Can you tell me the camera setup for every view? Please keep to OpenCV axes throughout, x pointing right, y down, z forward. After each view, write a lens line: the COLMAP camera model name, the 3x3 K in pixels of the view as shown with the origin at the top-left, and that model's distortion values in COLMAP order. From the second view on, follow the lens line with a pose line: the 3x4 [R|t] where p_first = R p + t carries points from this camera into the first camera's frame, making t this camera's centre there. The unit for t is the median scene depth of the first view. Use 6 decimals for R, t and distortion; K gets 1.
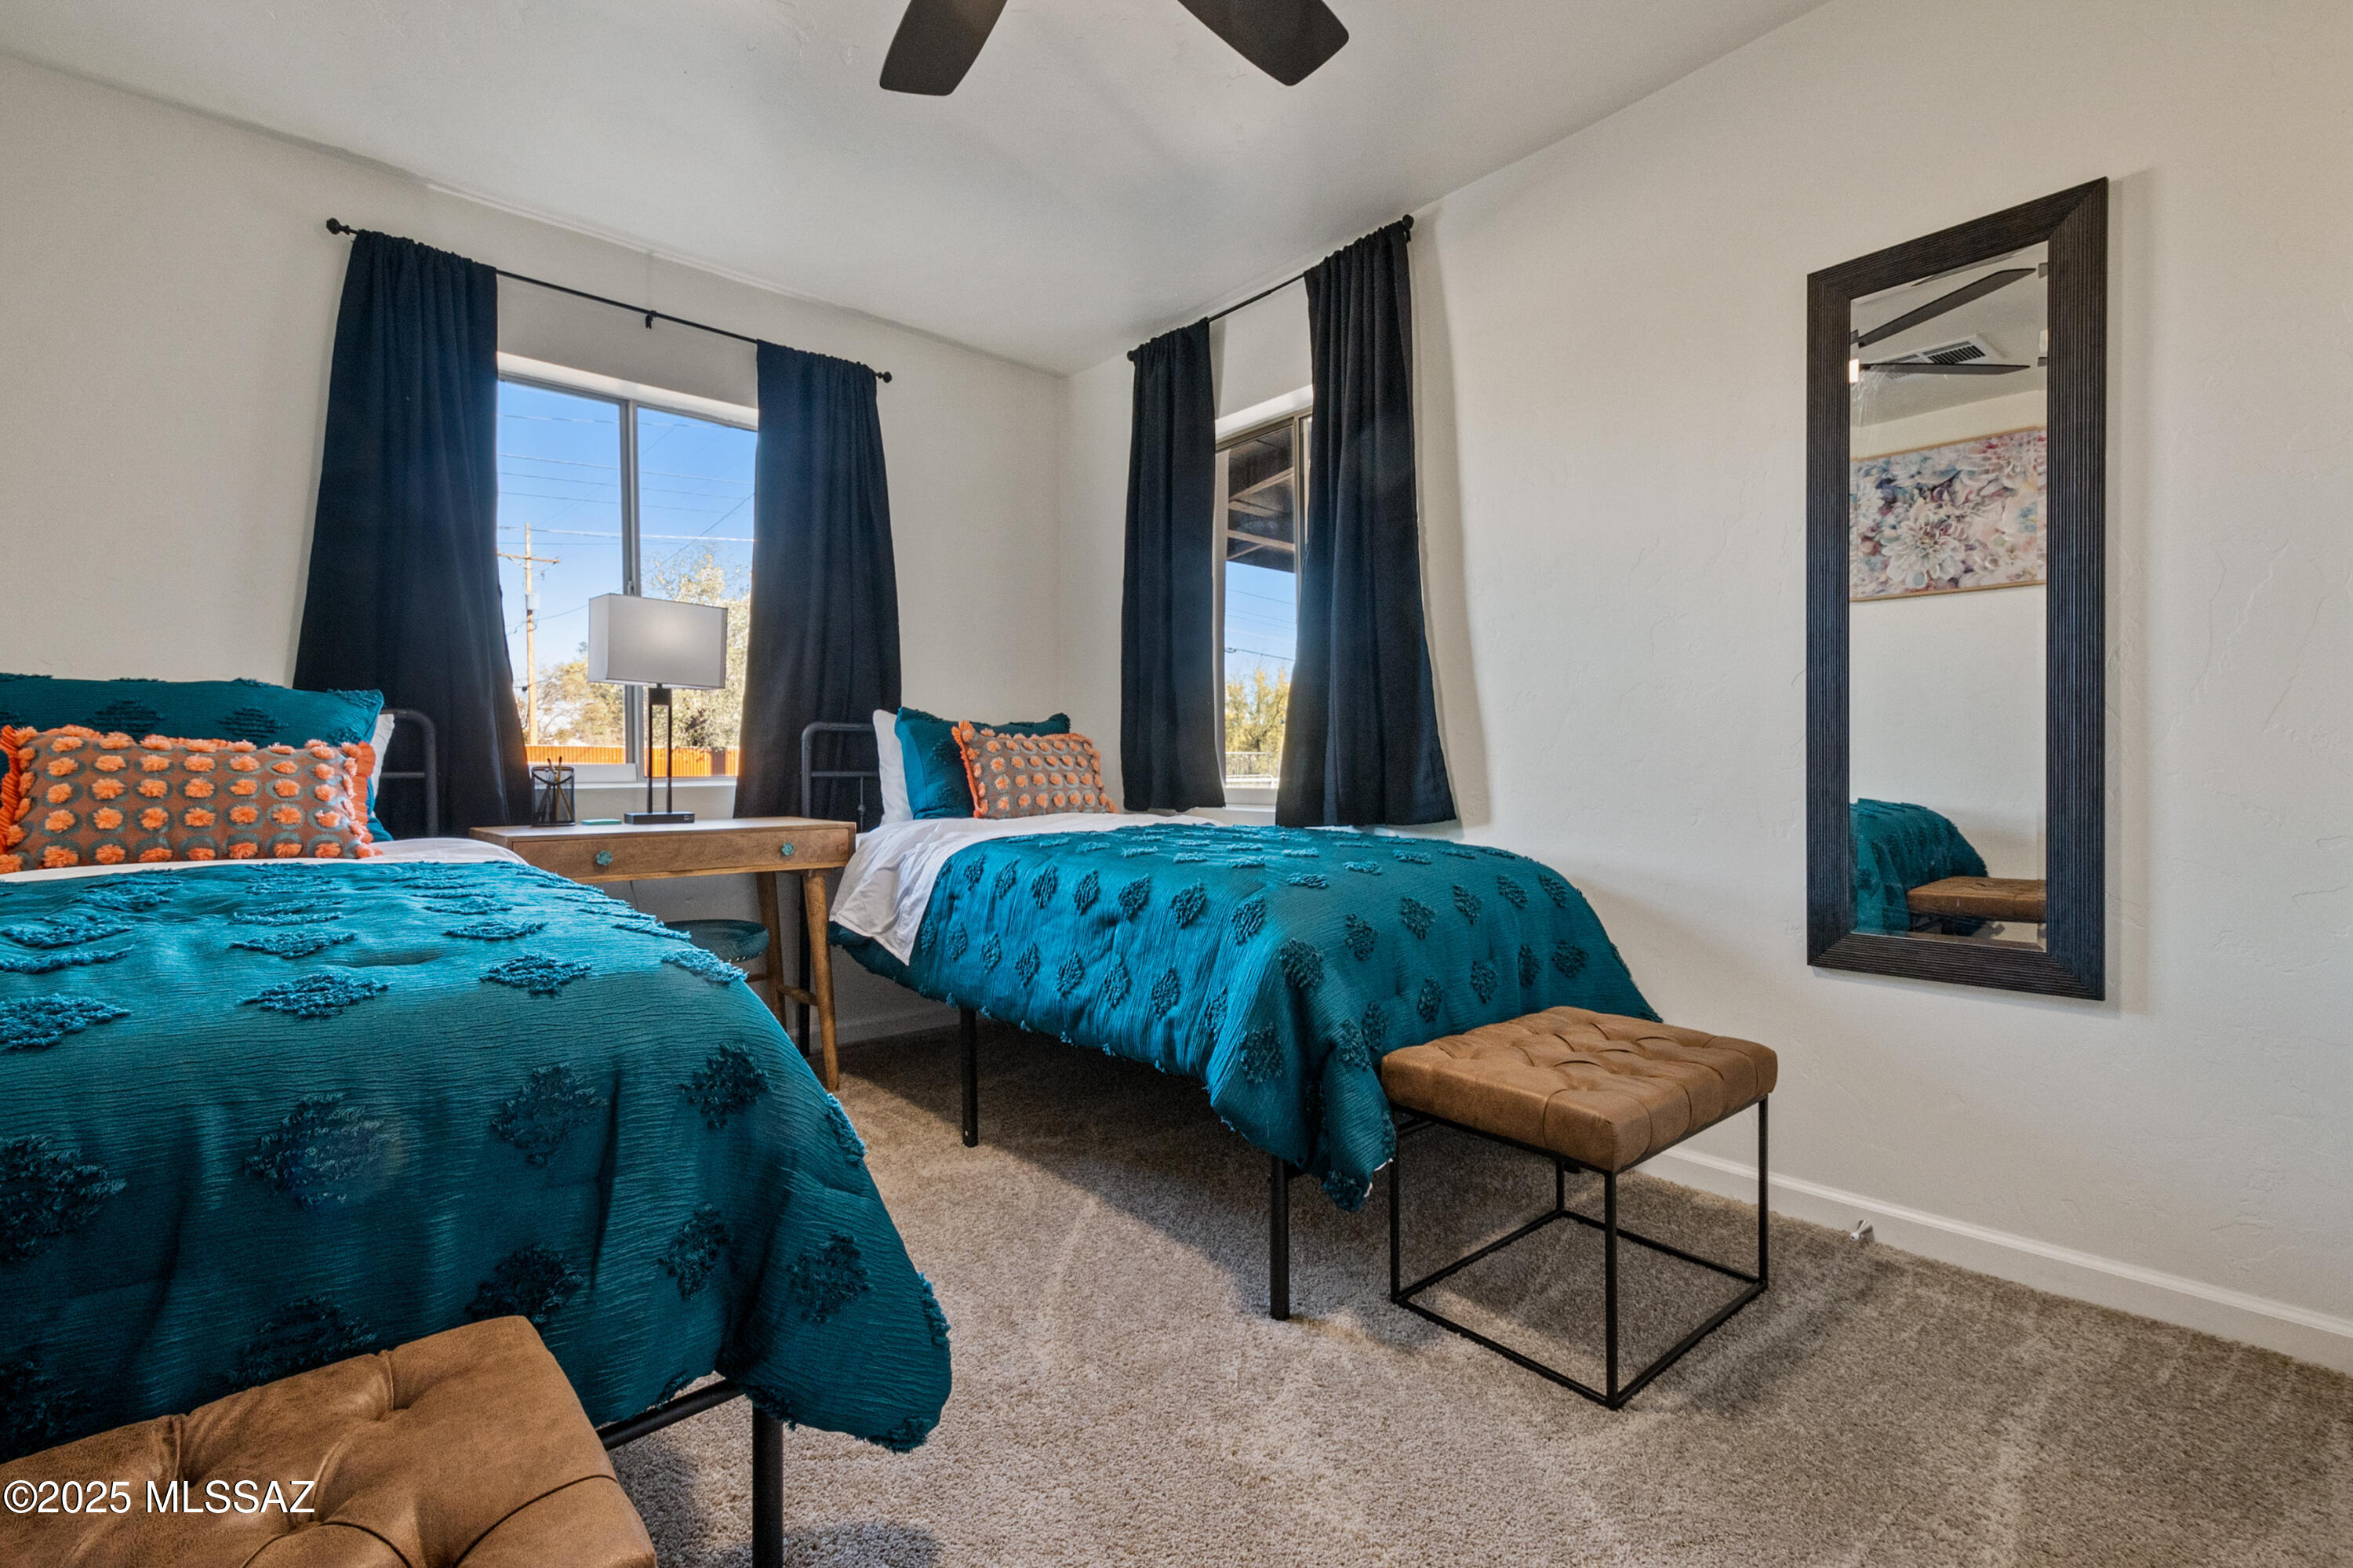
lens RADIAL K [[1038.7, 0, 1182.5], [0, 1038.7, 785.8], [0, 0, 1]] dist [0.006439, 0.000020]
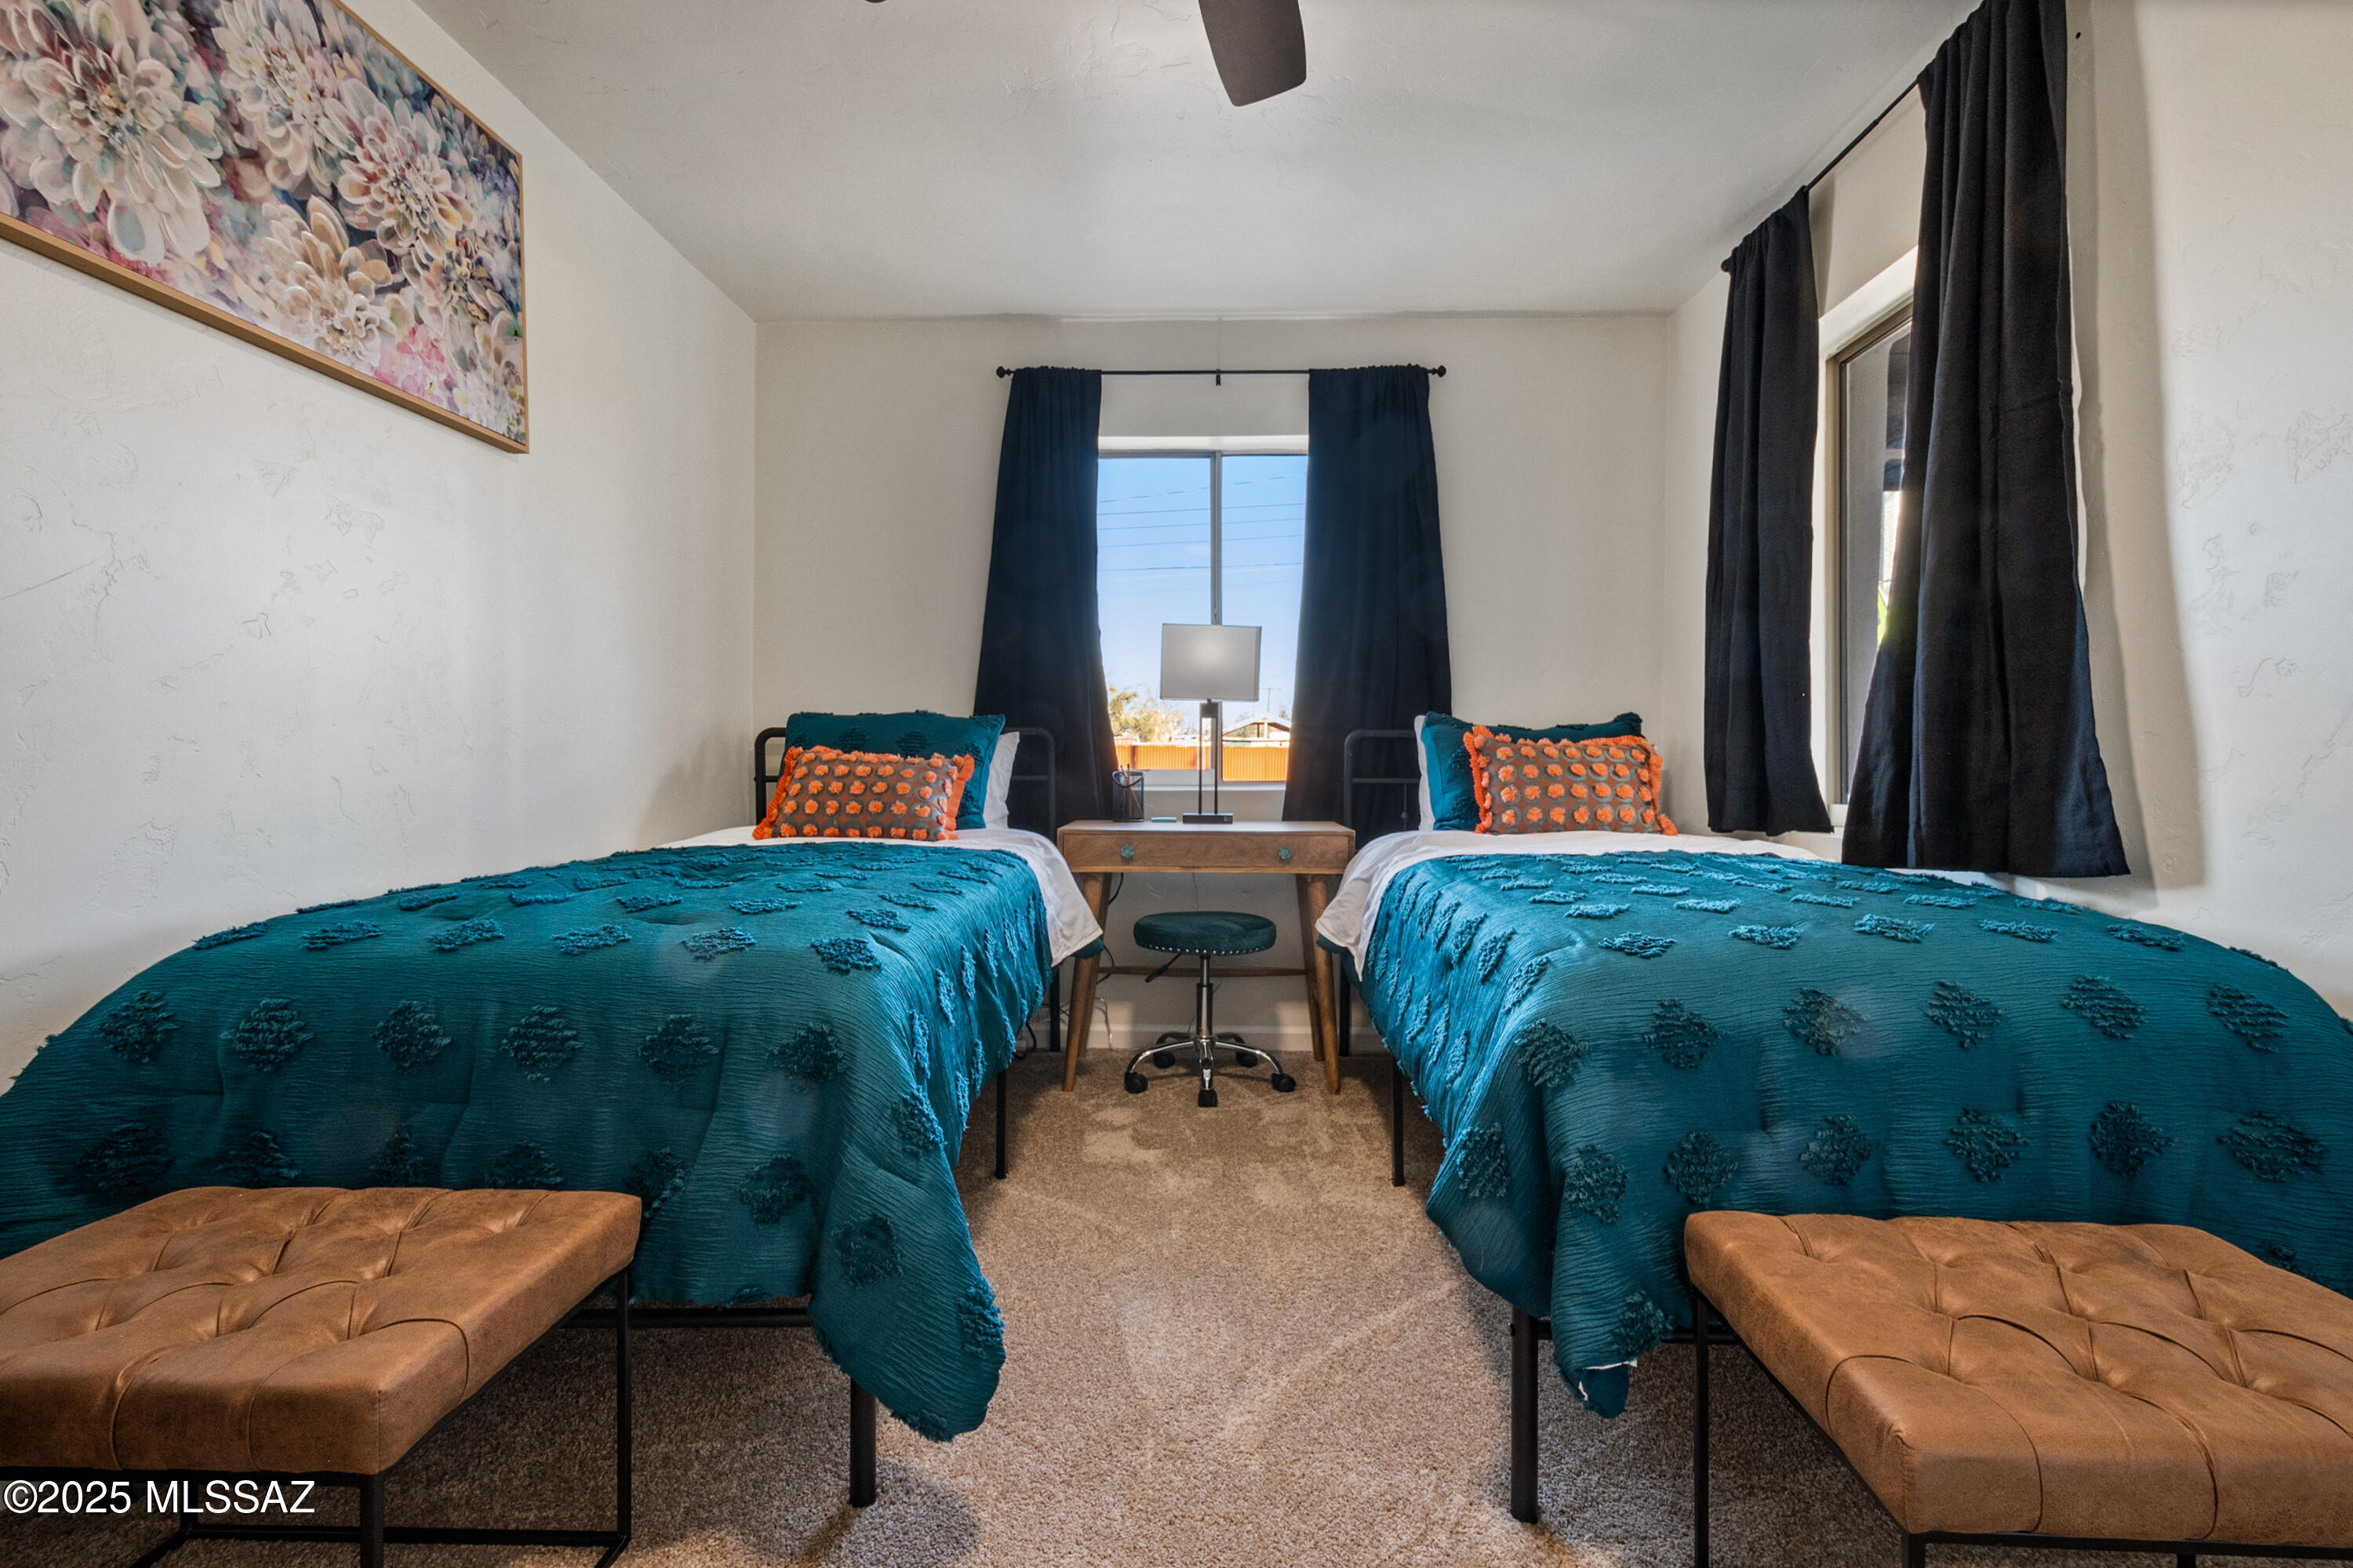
lens RADIAL K [[1042.6, 0, 1195.5], [0, 1042.6, 779.4], [0, 0, 1]] dist [0.000557, -0.000257]
pose [[0.729857, 0.014633, -0.683443, 0.266341], [-0.017475, 0.999844, 0.002746, -0.014590], [0.683376, 0.009939, 0.729998, 0.170387]]
